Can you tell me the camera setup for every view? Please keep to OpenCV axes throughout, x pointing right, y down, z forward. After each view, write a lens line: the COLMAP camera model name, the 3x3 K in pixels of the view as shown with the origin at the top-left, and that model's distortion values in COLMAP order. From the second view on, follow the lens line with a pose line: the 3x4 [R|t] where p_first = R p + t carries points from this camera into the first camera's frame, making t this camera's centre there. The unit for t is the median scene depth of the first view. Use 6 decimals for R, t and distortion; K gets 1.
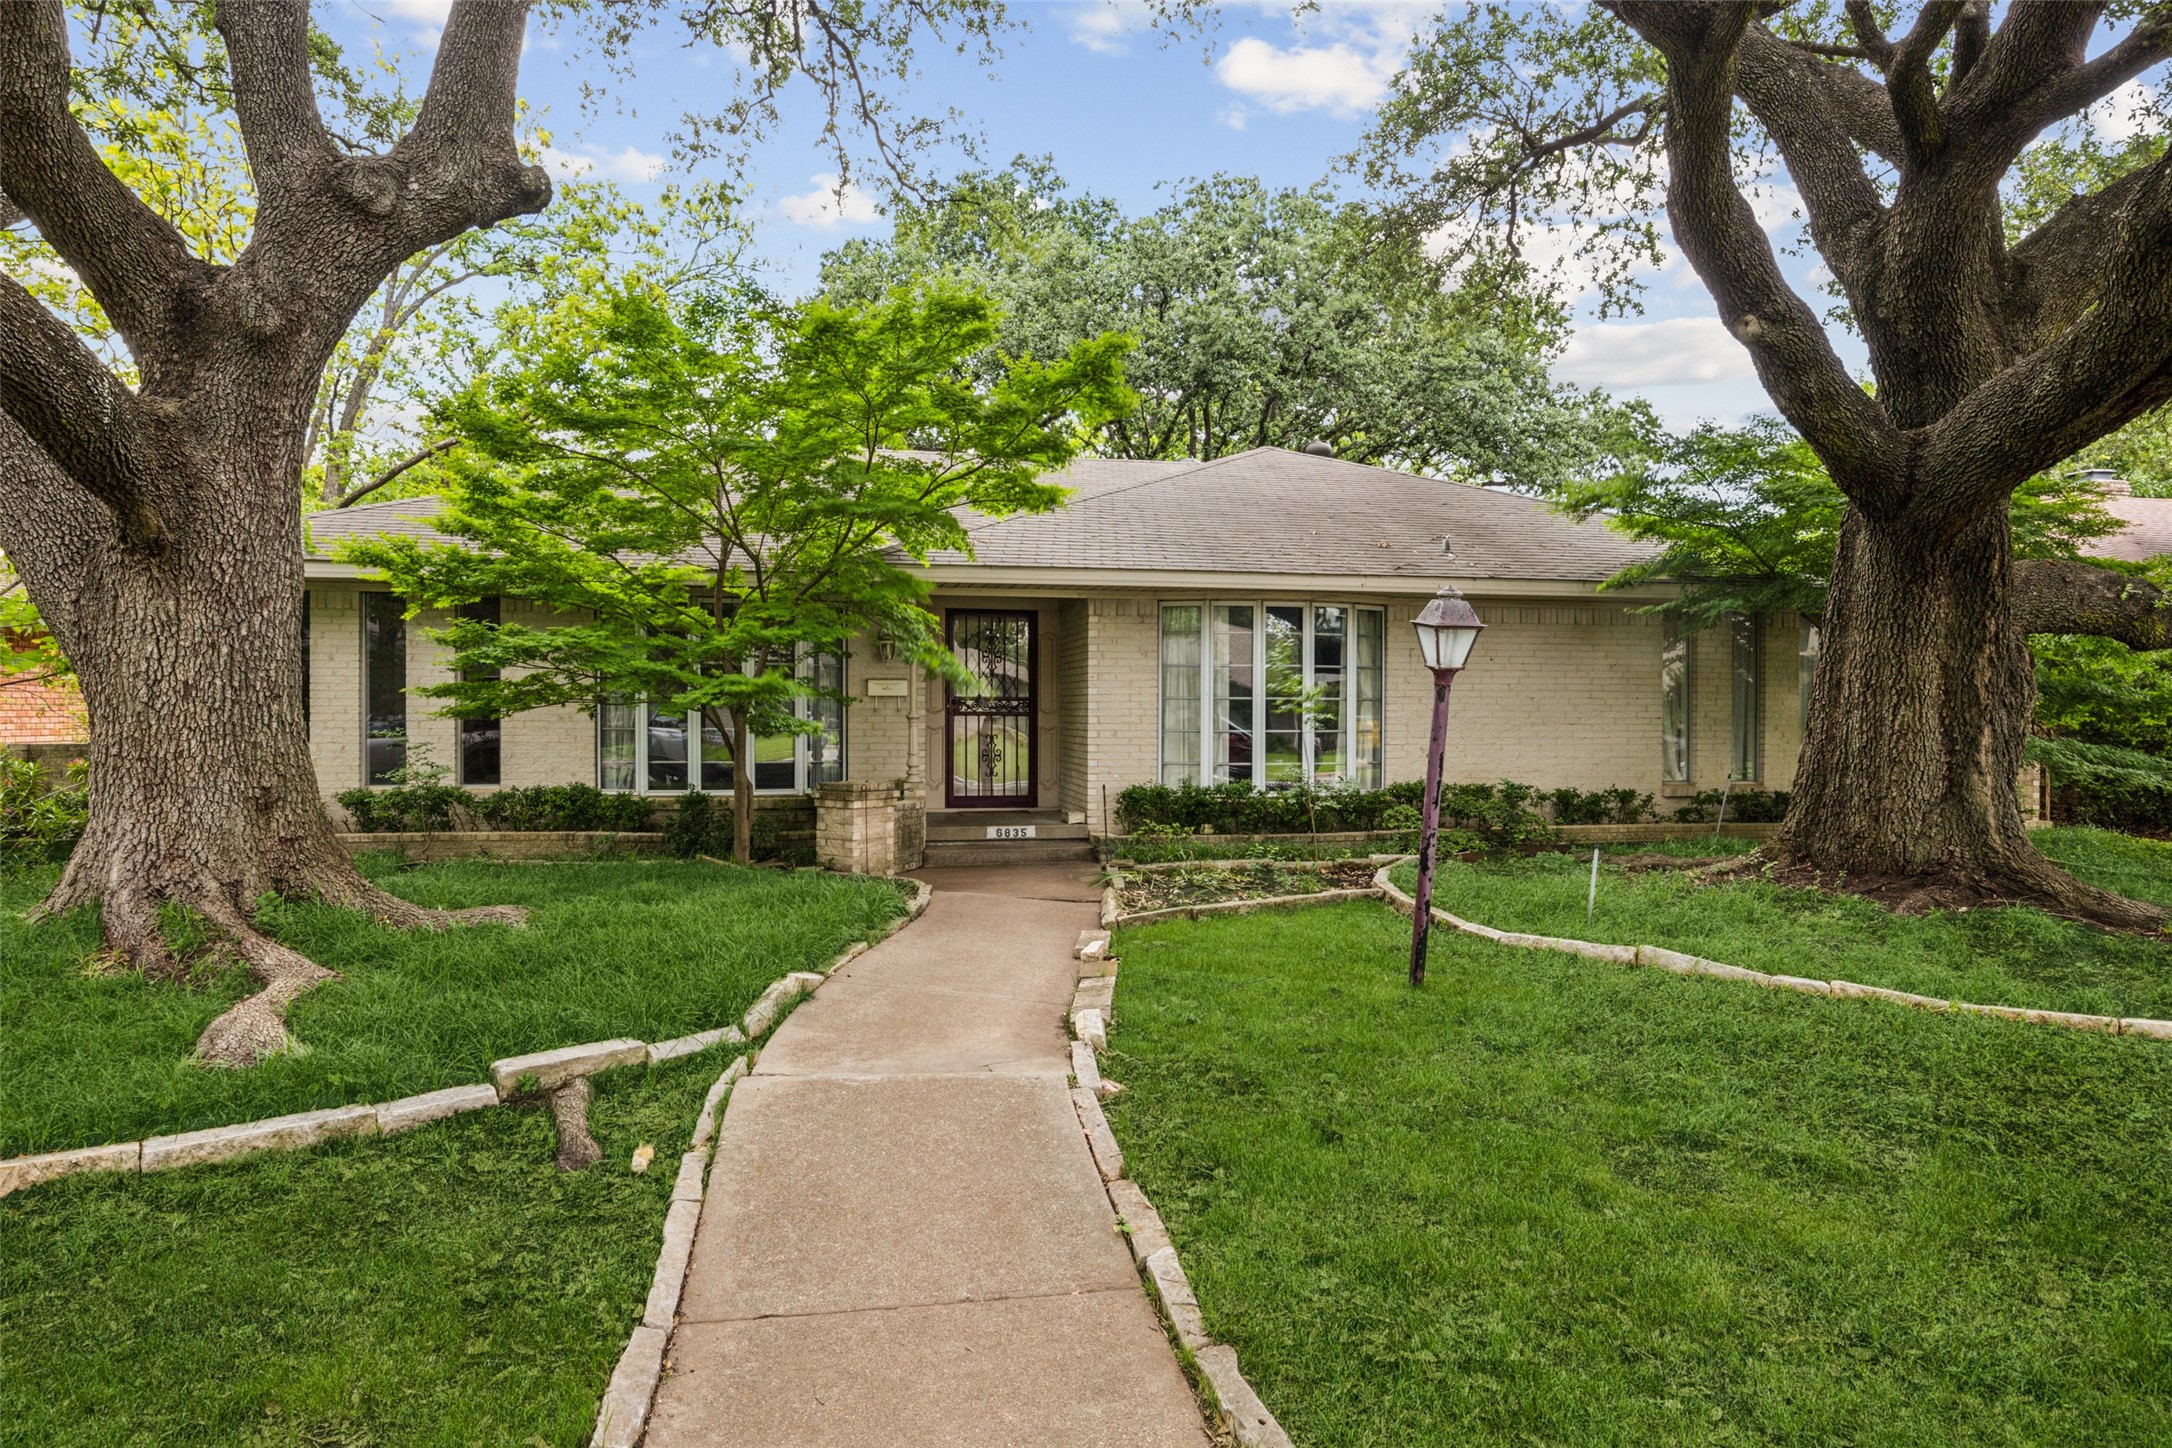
lens RADIAL K [[1332.3, 0, 1086.3], [0, 1332.3, 726.9], [0, 0, 1]] dist [0.008650, -0.000347]
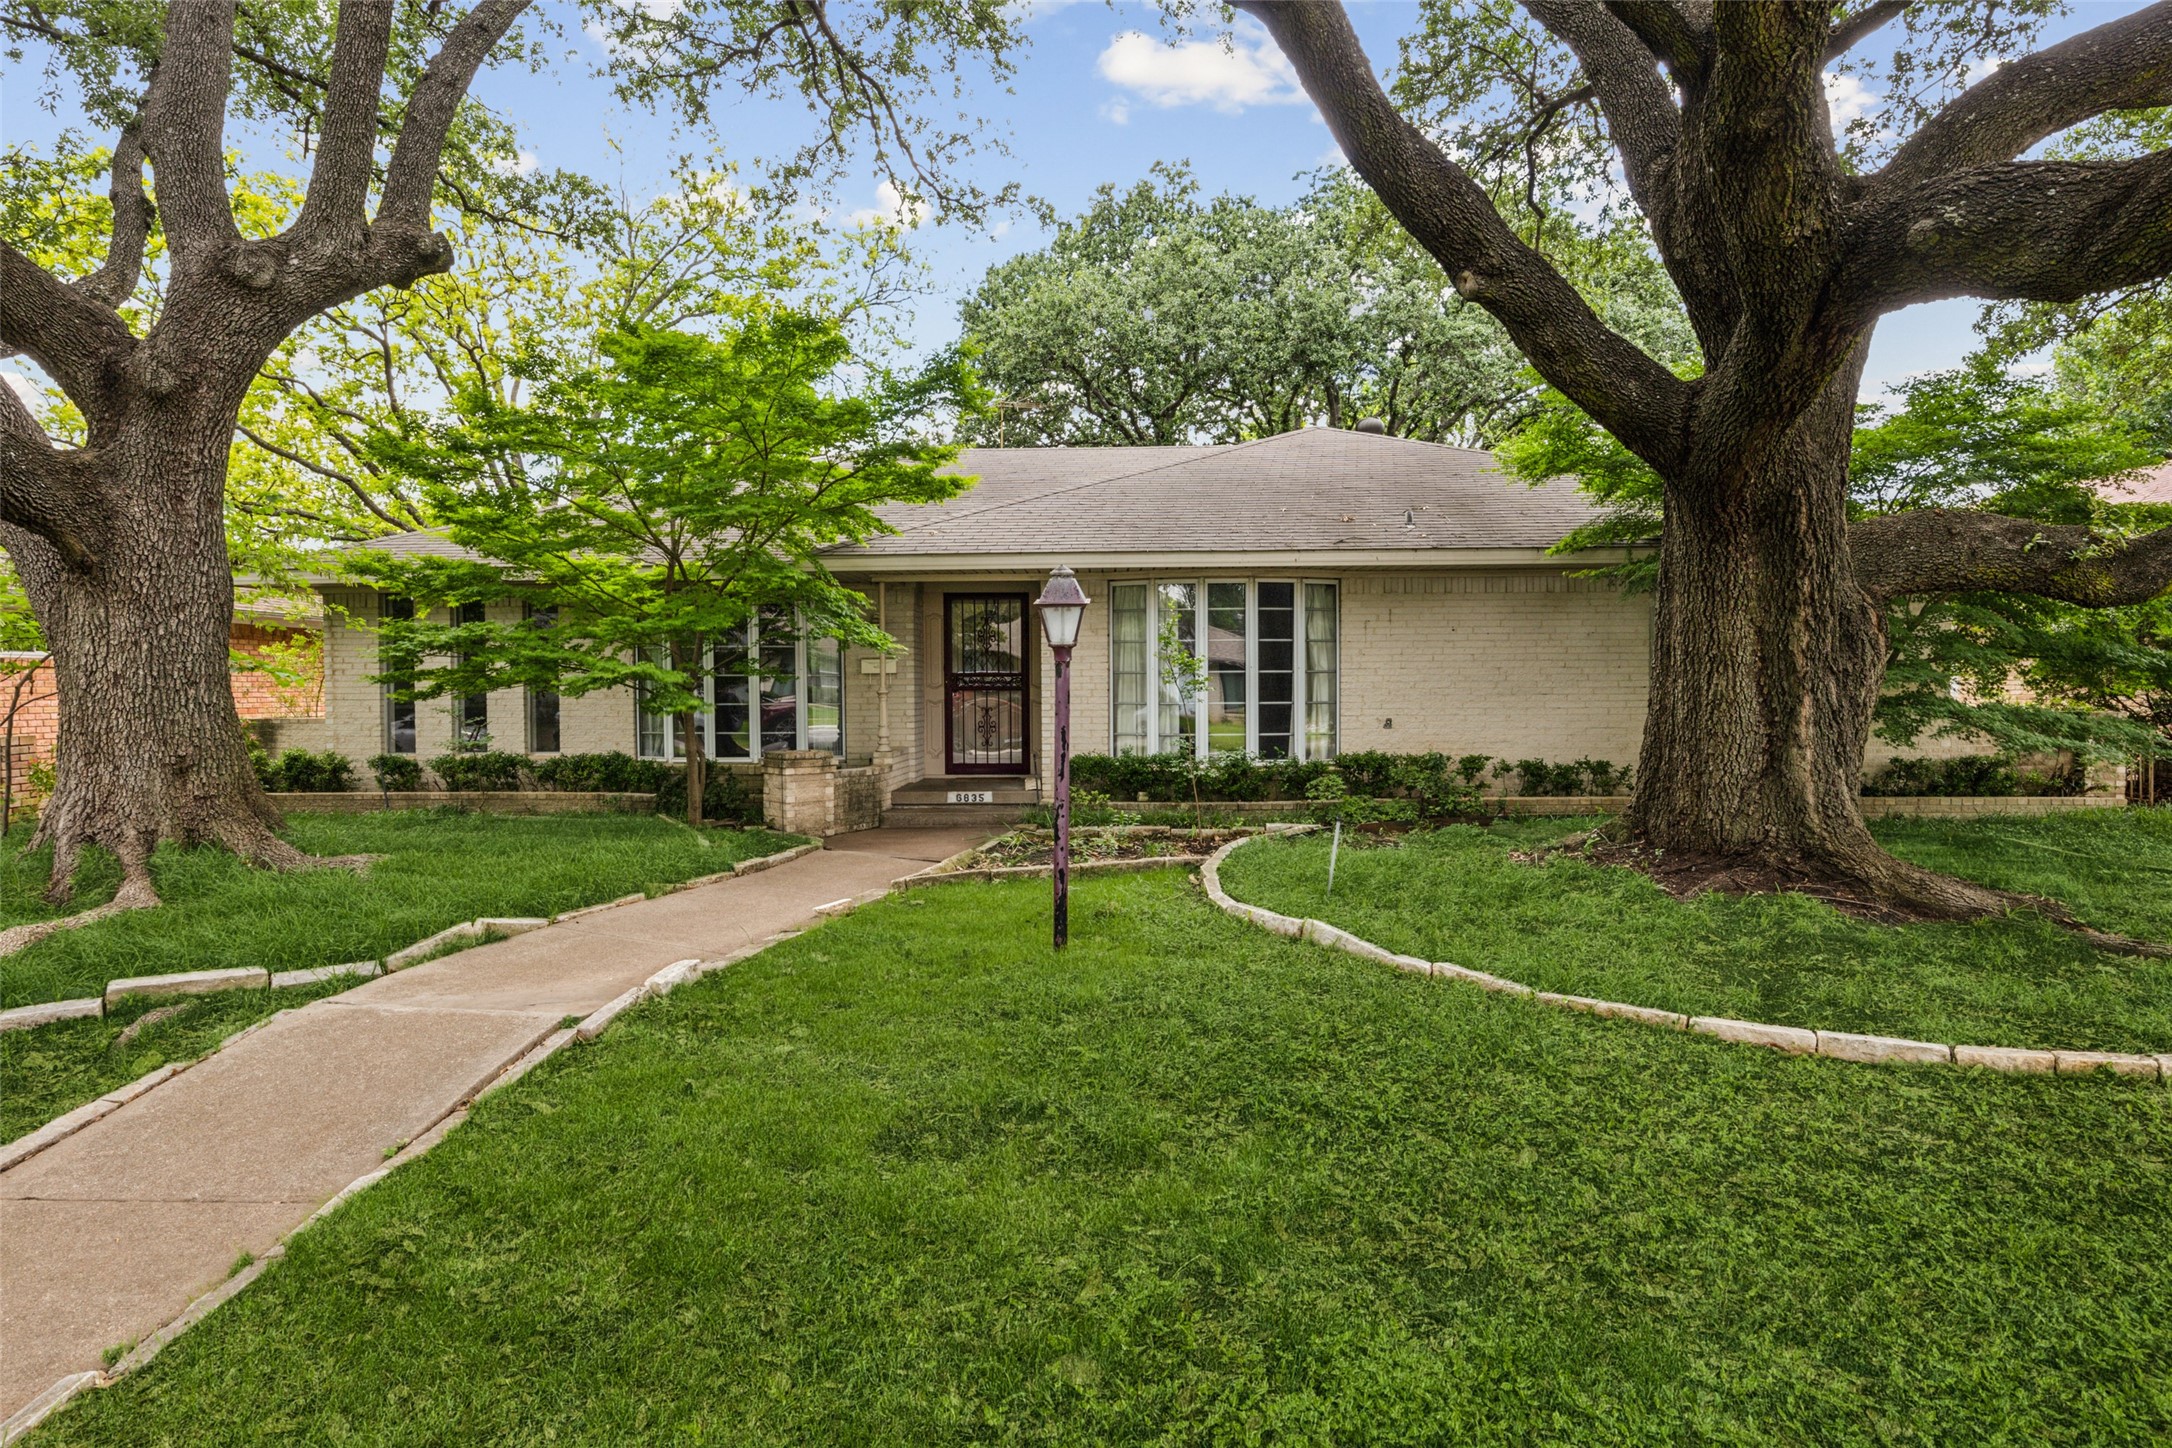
lens RADIAL K [[1232.9, 0, 1086.1], [0, 1232.9, 723.8], [0, 0, 1]] dist [0.005816, -0.000112]
pose [[0.972055, -0.002085, -0.234743, 0.388241], [0.007170, 0.999758, 0.020810, -0.002297], [0.234643, -0.021912, 0.971835, 0.057427]]
